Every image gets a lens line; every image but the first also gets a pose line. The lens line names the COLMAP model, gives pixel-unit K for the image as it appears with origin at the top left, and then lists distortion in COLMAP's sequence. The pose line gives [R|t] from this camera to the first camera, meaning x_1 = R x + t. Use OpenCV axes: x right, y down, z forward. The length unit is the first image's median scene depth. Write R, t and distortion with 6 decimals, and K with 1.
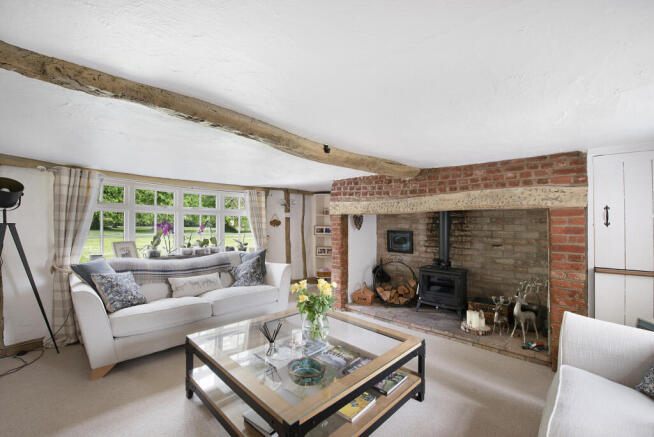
lens RADIAL K [[279.9, 0, 326.8], [0, 279.9, 220.8], [0, 0, 1]] dist [0.000171, 0.000033]
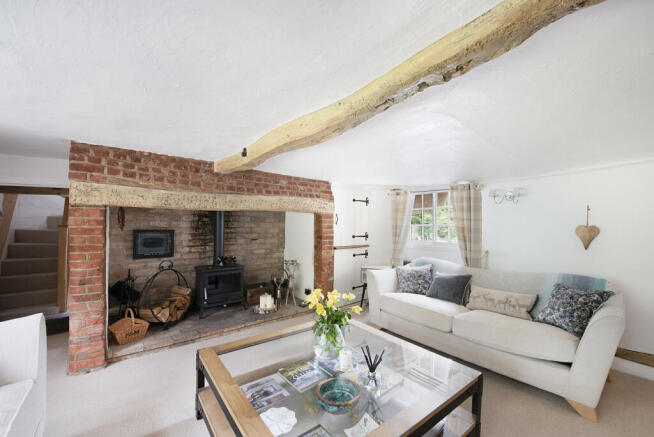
lens RADIAL K [[261.7, 0, 326.8], [0, 261.7, 220.8], [0, 0, 1]] dist [-0.000376, -0.000008]
pose [[0.140220, 0.005815, 0.990103, -0.481801], [-0.023345, 0.999724, -0.002565, 0.000757], [-0.989845, -0.022755, 0.140317, 0.513231]]
